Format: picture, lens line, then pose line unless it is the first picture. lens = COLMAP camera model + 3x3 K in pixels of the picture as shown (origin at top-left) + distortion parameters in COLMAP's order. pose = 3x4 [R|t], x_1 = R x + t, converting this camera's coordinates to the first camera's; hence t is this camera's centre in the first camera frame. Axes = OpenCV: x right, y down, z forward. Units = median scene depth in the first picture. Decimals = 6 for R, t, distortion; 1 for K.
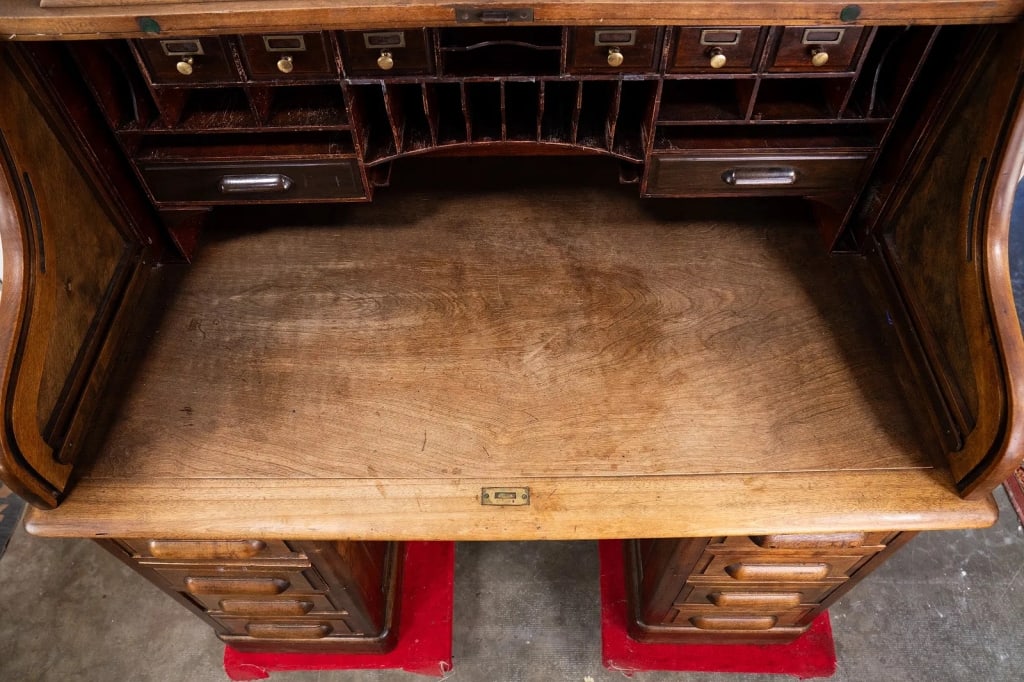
lens RADIAL K [[705.3, 0, 512.0], [0, 705.3, 341.0], [0, 0, 1]] dist [-0.071854, 0.003582]
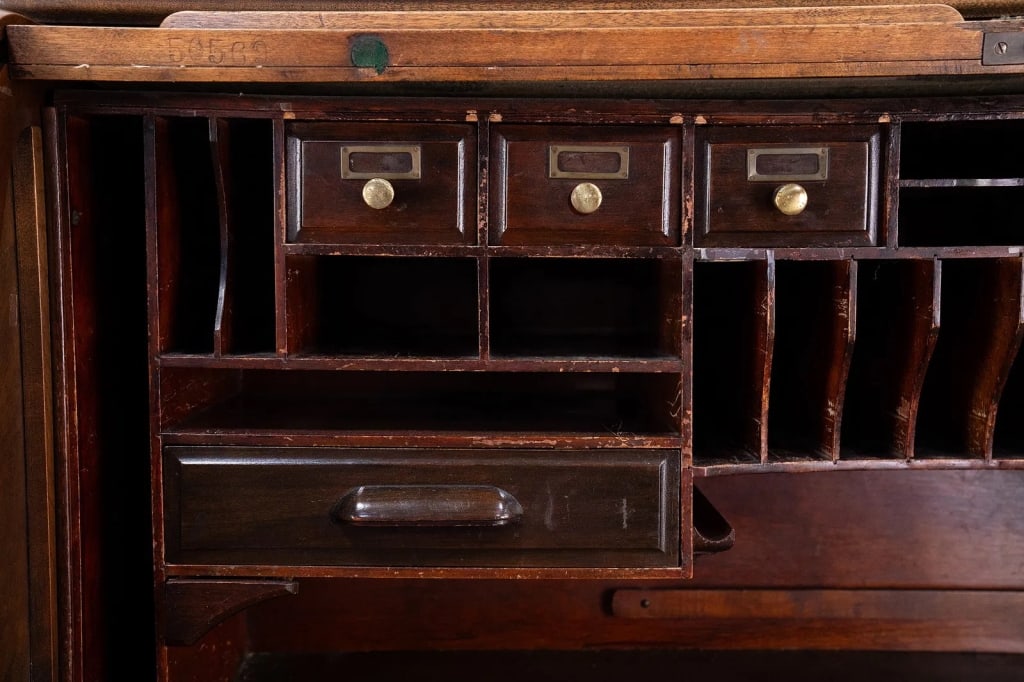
lens RADIAL K [[1268.9, 0, 512.0], [0, 1268.9, 341.0], [0, 0, 1]] dist [0.109946, 0.066179]
pose [[0.999979, 0.006507, 0.000570, -0.350781], [-0.003816, 0.652804, -0.757518, 0.325351], [-0.005301, 0.757499, 0.652815, 0.448140]]
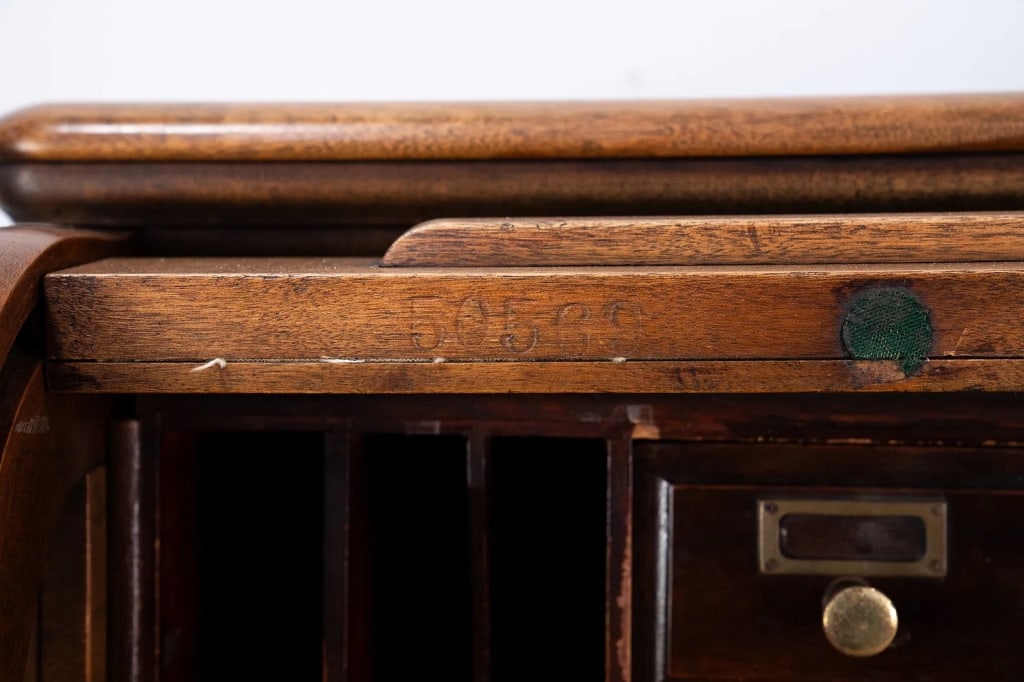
lens RADIAL K [[1575.3, 0, 512.0], [0, 1575.3, 341.0], [0, 0, 1]] dist [0.130589, 0.008125]
pose [[0.997719, 0.010875, -0.066629, -0.506092], [-0.058944, 0.621492, -0.781200, -0.062140], [0.032913, 0.783345, 0.620715, 0.577707]]
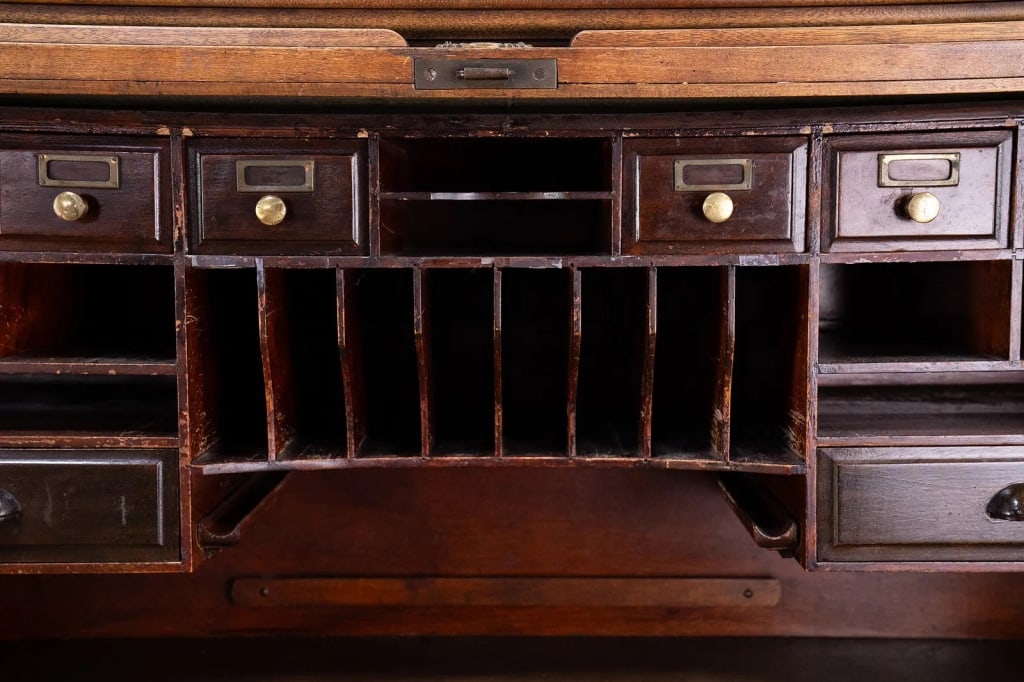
lens RADIAL K [[1302.0, 0, 512.0], [0, 1302.0, 341.0], [0, 0, 1]] dist [0.122290, 0.050827]
pose [[0.999829, 0.012631, -0.013473, 0.009808], [-0.018465, 0.669794, -0.742317, 0.351331], [-0.000352, 0.742439, 0.669913, 0.389934]]
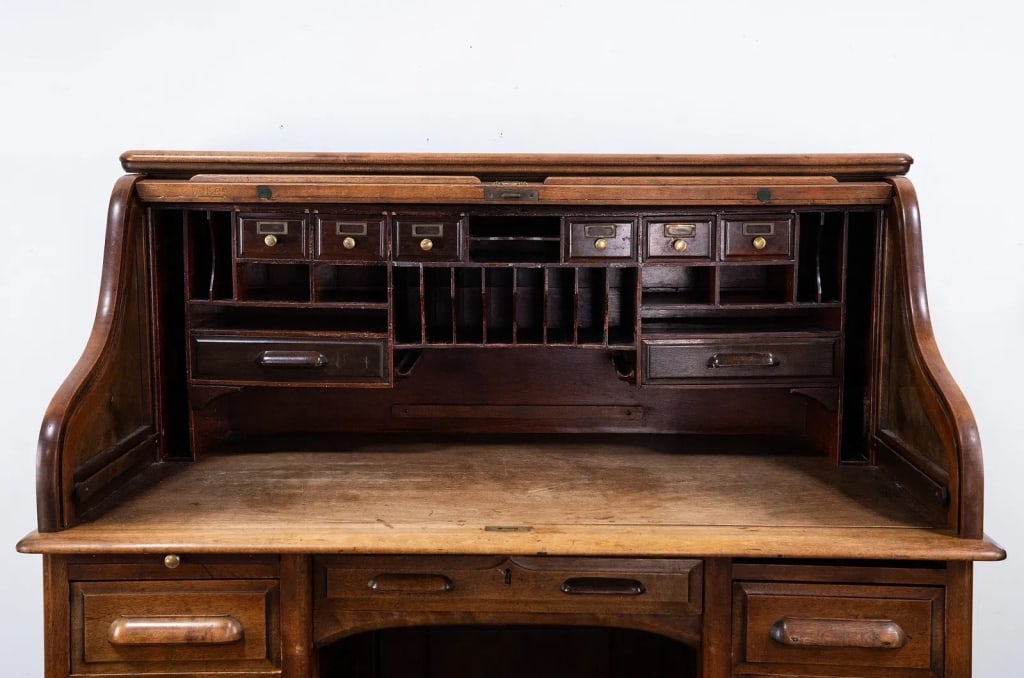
lens RADIAL K [[1302.0, 0, 512.0], [0, 1302.0, 339.0], [0, 0, 1]] dist [0.122290, 0.050827]
pose [[0.999622, 0.019250, -0.019621, 0.028776], [-0.027487, 0.696124, -0.717396, 1.371773], [-0.000151, 0.717664, 0.696390, -0.541983]]
